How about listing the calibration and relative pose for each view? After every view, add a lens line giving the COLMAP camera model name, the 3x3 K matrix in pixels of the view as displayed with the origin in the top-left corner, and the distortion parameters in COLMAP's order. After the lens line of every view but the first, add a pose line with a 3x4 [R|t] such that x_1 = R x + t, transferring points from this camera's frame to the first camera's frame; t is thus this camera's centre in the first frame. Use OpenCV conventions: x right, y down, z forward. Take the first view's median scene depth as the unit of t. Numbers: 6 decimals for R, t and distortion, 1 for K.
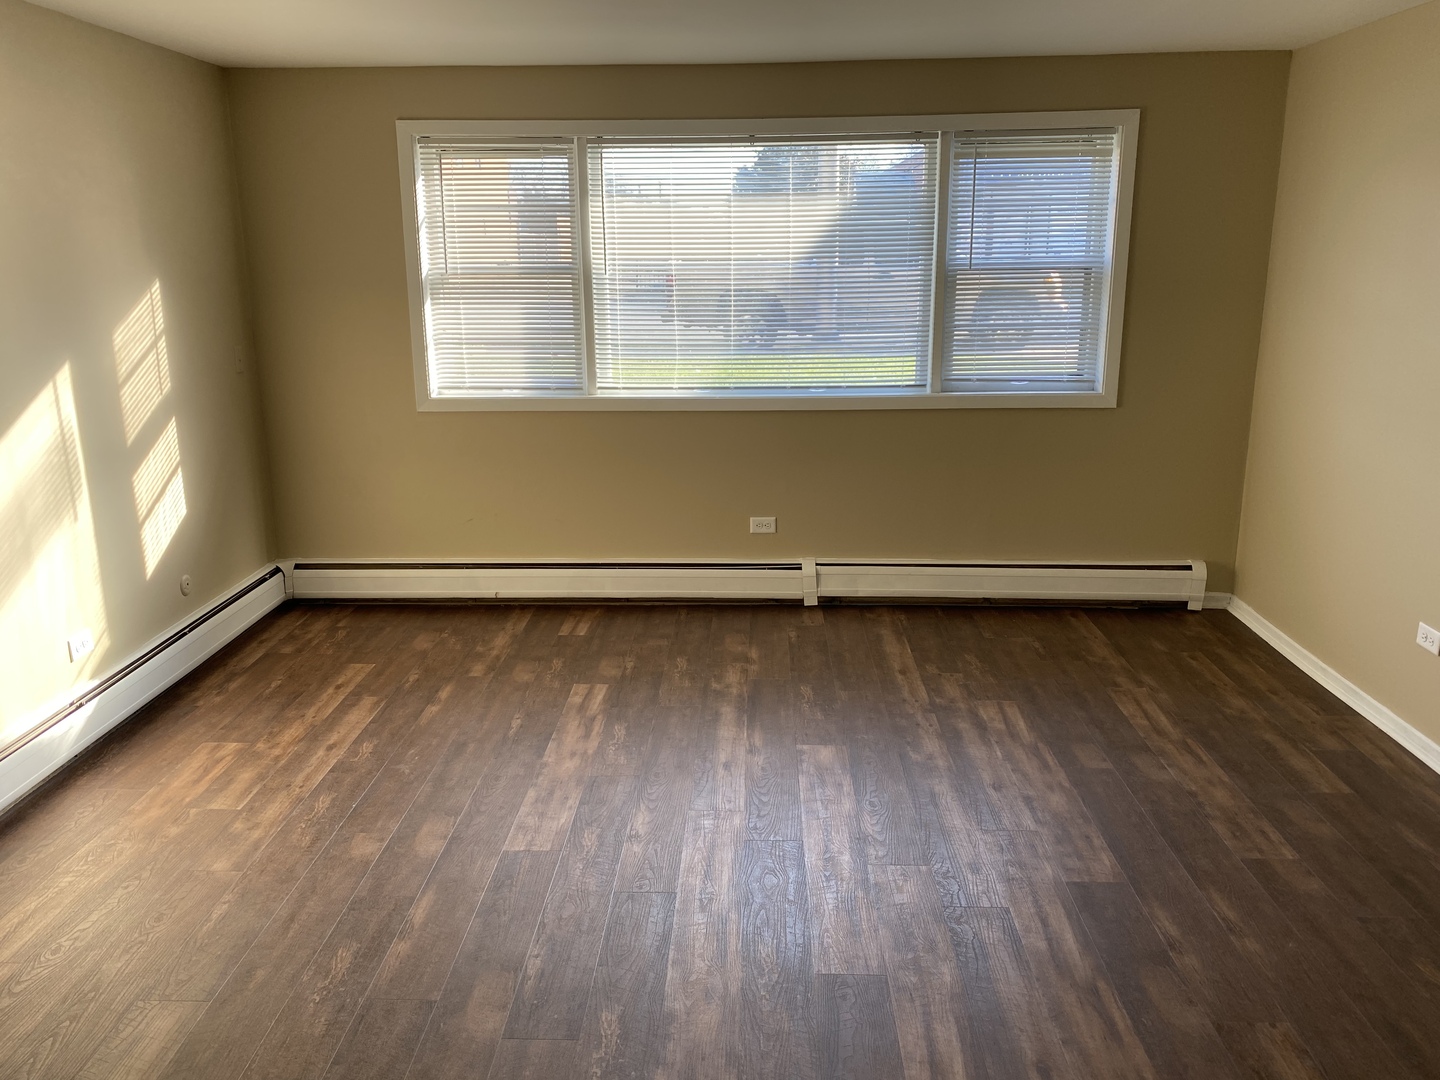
lens RADIAL K [[1077.8, 0, 741.6], [0, 1077.8, 531.3], [0, 0, 1]] dist [0.048378, -0.108306]
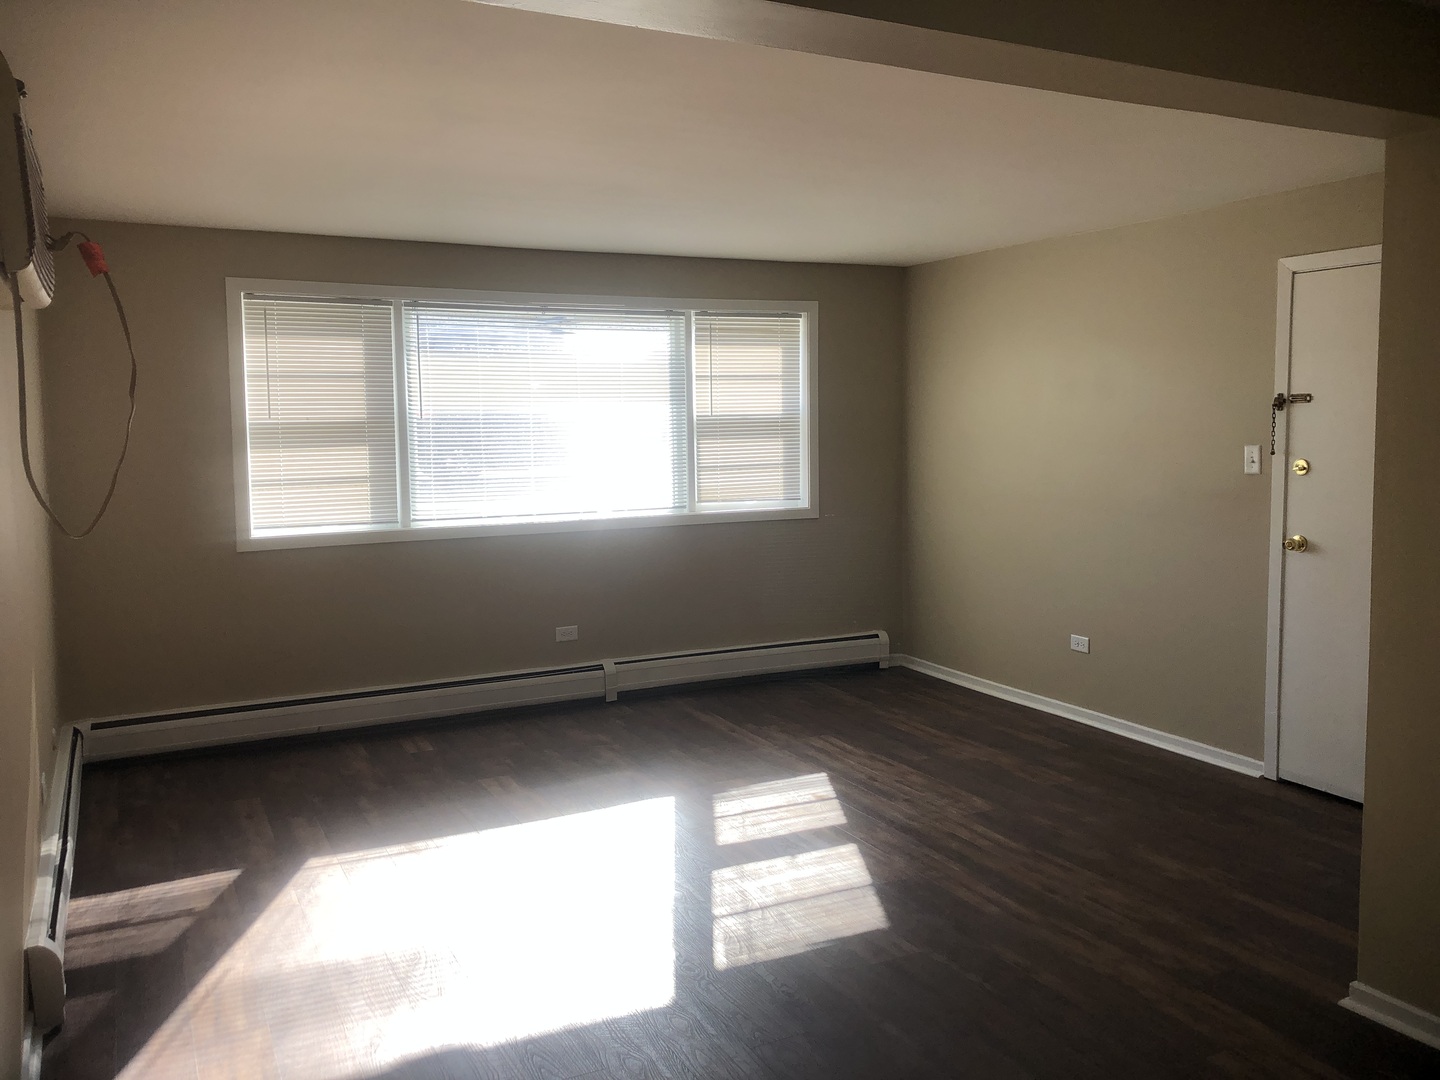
lens RADIAL K [[1200.4, 0, 701.5], [0, 1200.4, 494.8], [0, 0, 1]] dist [0.049292, -0.106063]
pose [[0.870282, -0.031458, 0.491549, -0.508556], [0.125518, 0.979176, -0.159563, 0.076022], [-0.476293, 0.200563, 0.856107, -0.189630]]
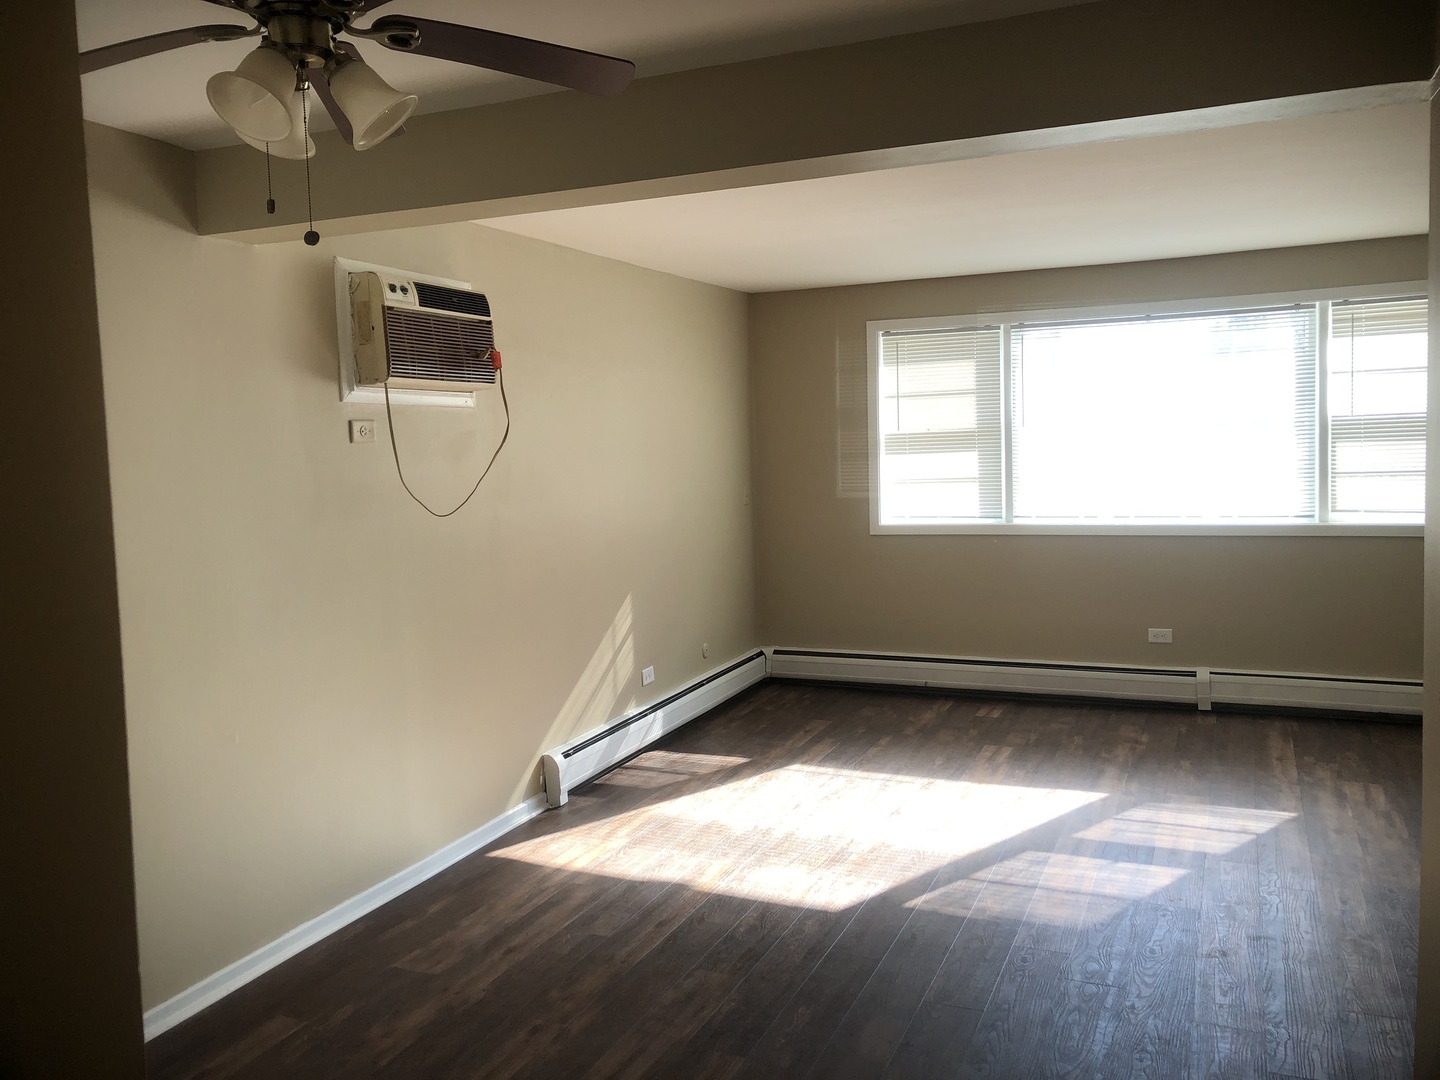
lens RADIAL K [[1200.4, 0, 701.5], [0, 1200.4, 494.8], [0, 0, 1]] dist [0.049292, -0.106063]
pose [[0.917270, -0.002543, -0.398258, 0.091477], [-0.074717, 0.981125, -0.178355, 0.121455], [0.391195, 0.193356, 0.899767, -0.404830]]
